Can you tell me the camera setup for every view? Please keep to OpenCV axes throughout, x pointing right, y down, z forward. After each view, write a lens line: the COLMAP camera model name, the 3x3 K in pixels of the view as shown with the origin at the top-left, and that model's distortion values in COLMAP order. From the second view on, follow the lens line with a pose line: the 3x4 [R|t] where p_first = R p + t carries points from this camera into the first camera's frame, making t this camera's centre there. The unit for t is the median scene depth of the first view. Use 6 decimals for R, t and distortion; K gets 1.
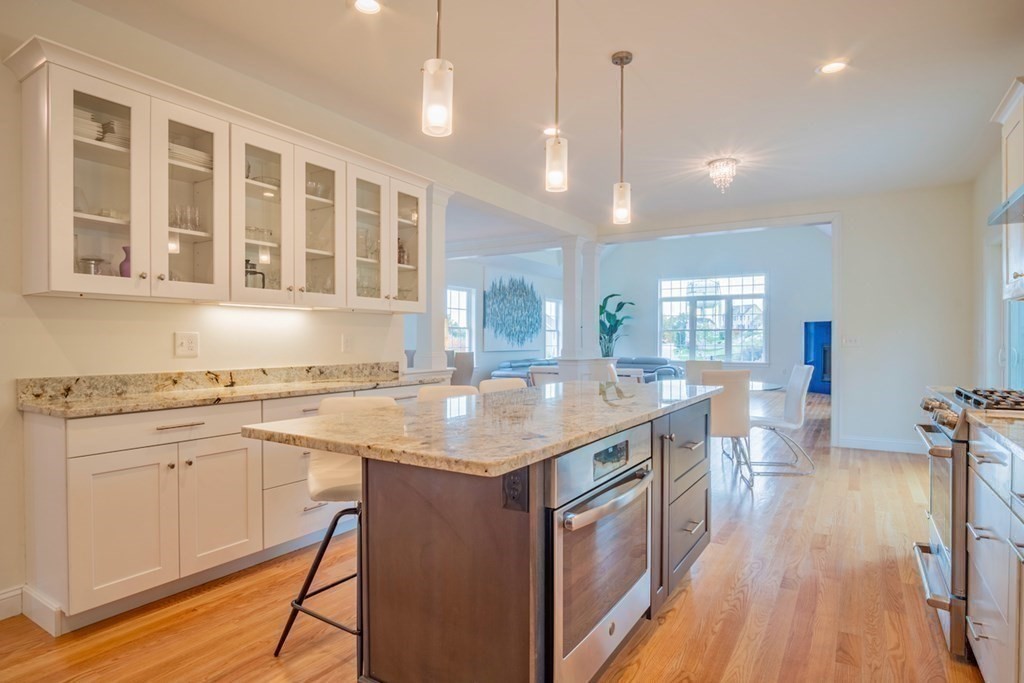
lens RADIAL K [[561.3, 0, 497.6], [0, 561.3, 346.7], [0, 0, 1]] dist [-0.034964, 0.011363]
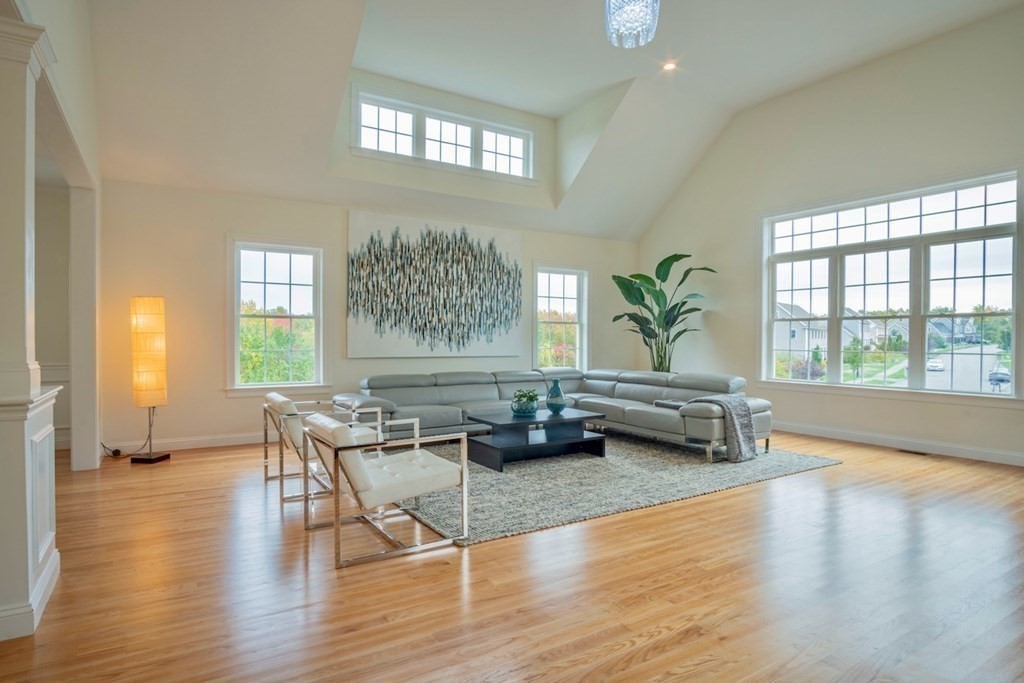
lens RADIAL K [[561.3, 0, 498.7], [0, 561.3, 341.7], [0, 0, 1]] dist [-0.034964, 0.011363]
pose [[0.894695, 0.005462, -0.446644, 0.319967], [-0.009477, 0.999932, -0.006757, -0.004774], [0.446577, 0.010279, 0.894686, 0.482201]]
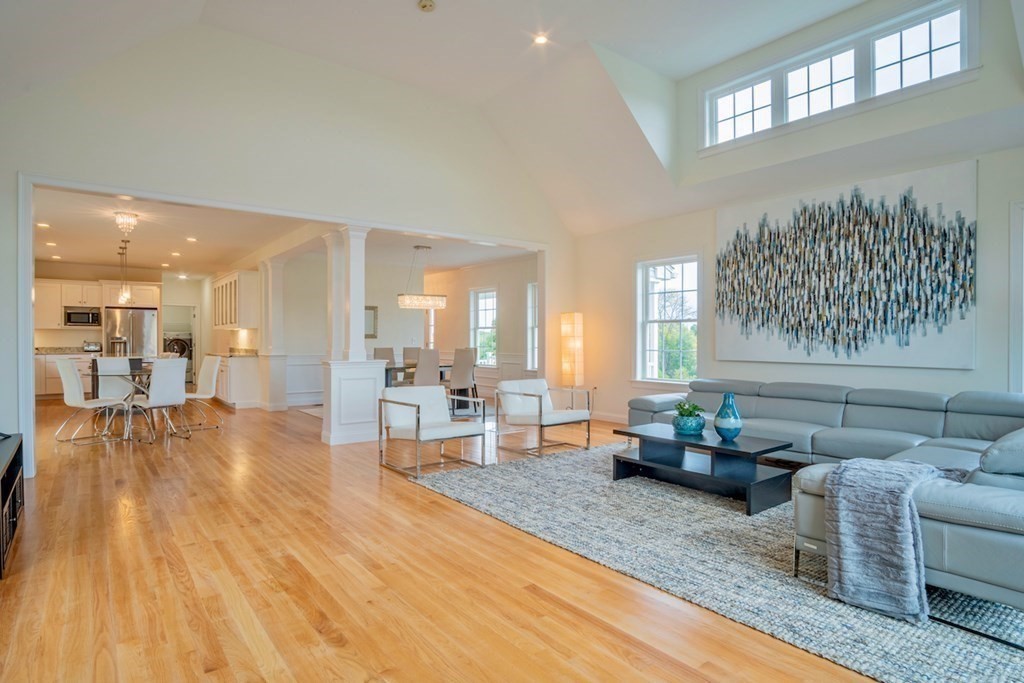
lens RADIAL K [[561.3, 0, 496.2], [0, 561.3, 344.6], [0, 0, 1]] dist [-0.034964, 0.011363]
pose [[-0.367956, 0.008915, -0.929800, 0.506542], [-0.012336, 0.999819, 0.014469, -0.010656], [0.929761, 0.016794, -0.367780, 0.865611]]
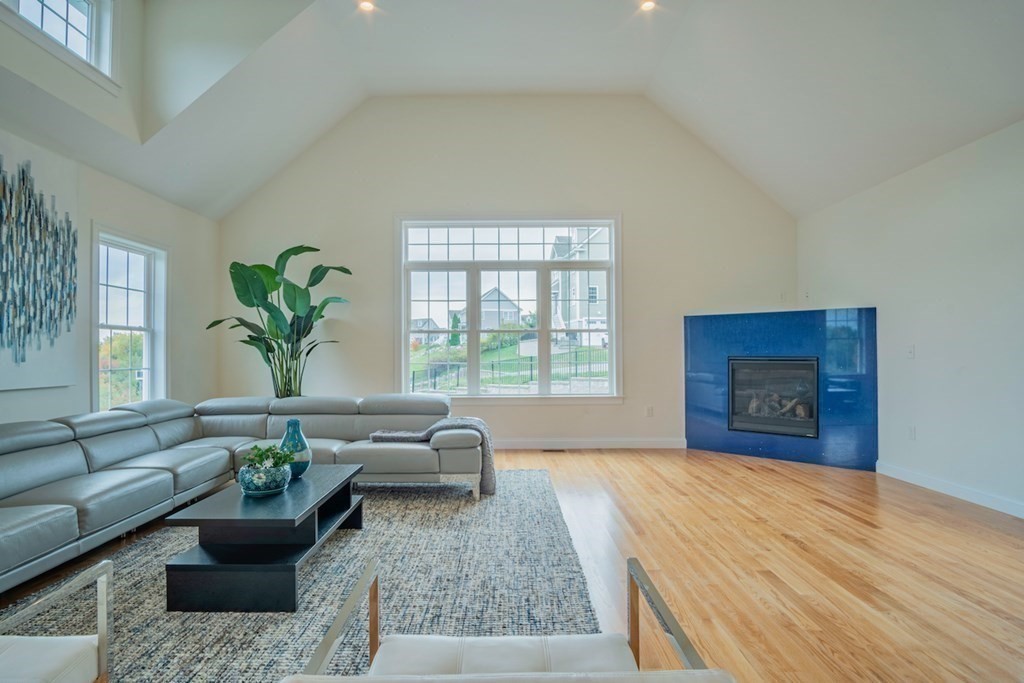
lens RADIAL K [[561.3, 0, 500.2], [0, 561.3, 340.5], [0, 0, 1]] dist [-0.034964, 0.011363]
pose [[0.847508, 0.005372, 0.530755, 0.118840], [0.013537, 0.999405, -0.031731, -0.006715], [-0.530609, 0.034077, 0.846931, 0.611289]]
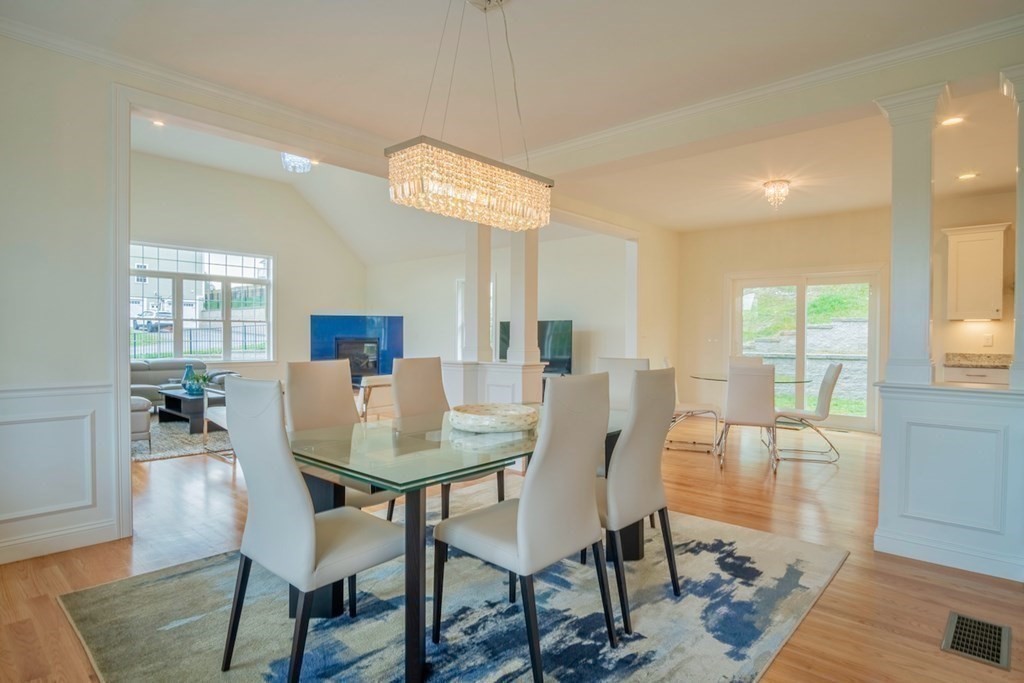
lens RADIAL K [[561.3, 0, 514.7], [0, 561.3, 356.0], [0, 0, 1]] dist [-0.034964, 0.011363]
pose [[0.173488, -0.027119, 0.984463, -0.291203], [-0.000374, 0.999619, 0.027602, -0.003193], [-0.984836, -0.005157, 0.173412, 0.475592]]
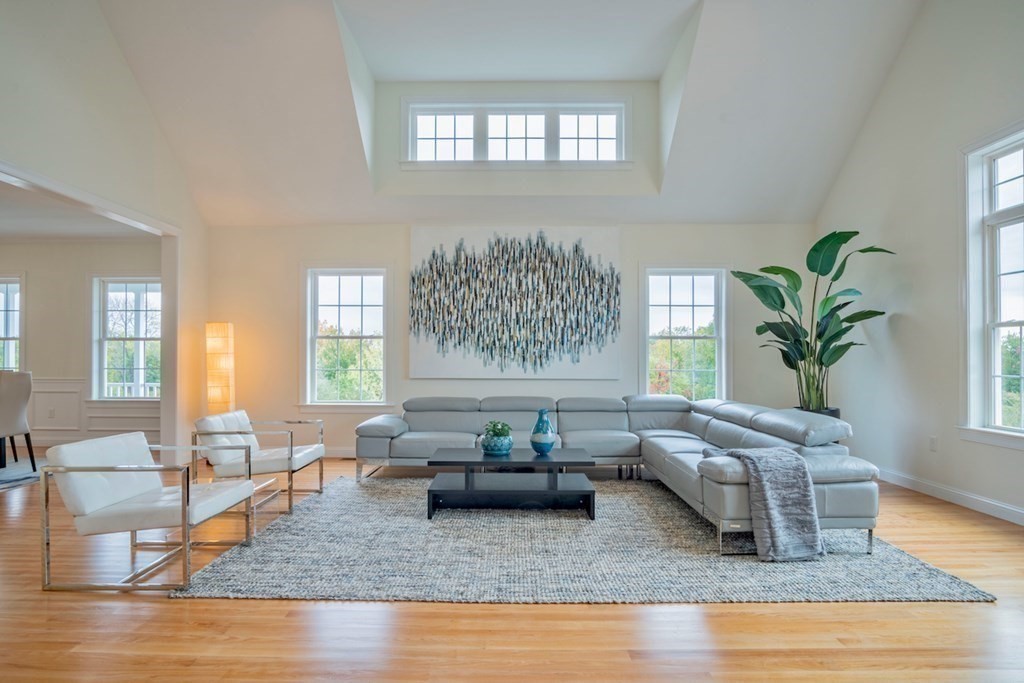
lens RADIAL K [[561.3, 0, 511.0], [0, 561.3, 357.4], [0, 0, 1]] dist [-0.034964, 0.011363]
pose [[0.520283, 0.000984, -0.853994, 0.439613], [-0.012584, 0.999900, -0.006515, -0.008375], [0.853901, 0.014136, 0.520243, 0.687605]]
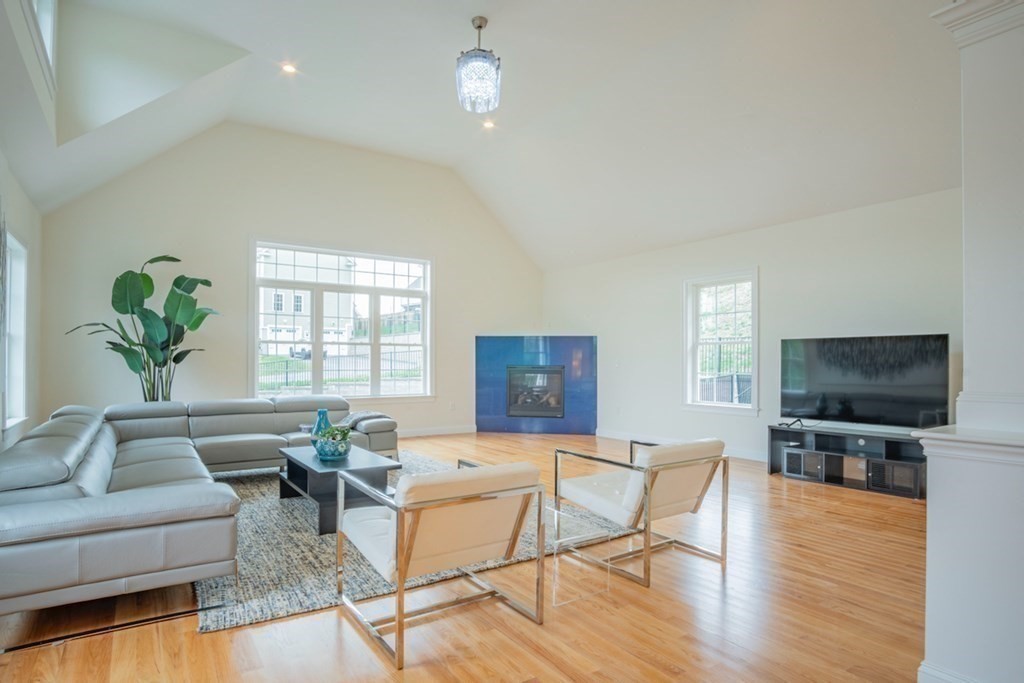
lens RADIAL K [[561.3, 0, 511.8], [0, 561.3, 360.9], [0, 0, 1]] dist [-0.034964, 0.011363]
pose [[0.397336, 0.001870, 0.917671, -0.090070], [0.008443, 0.999948, -0.005694, -0.007386], [-0.917634, 0.010011, 0.397300, 0.631889]]
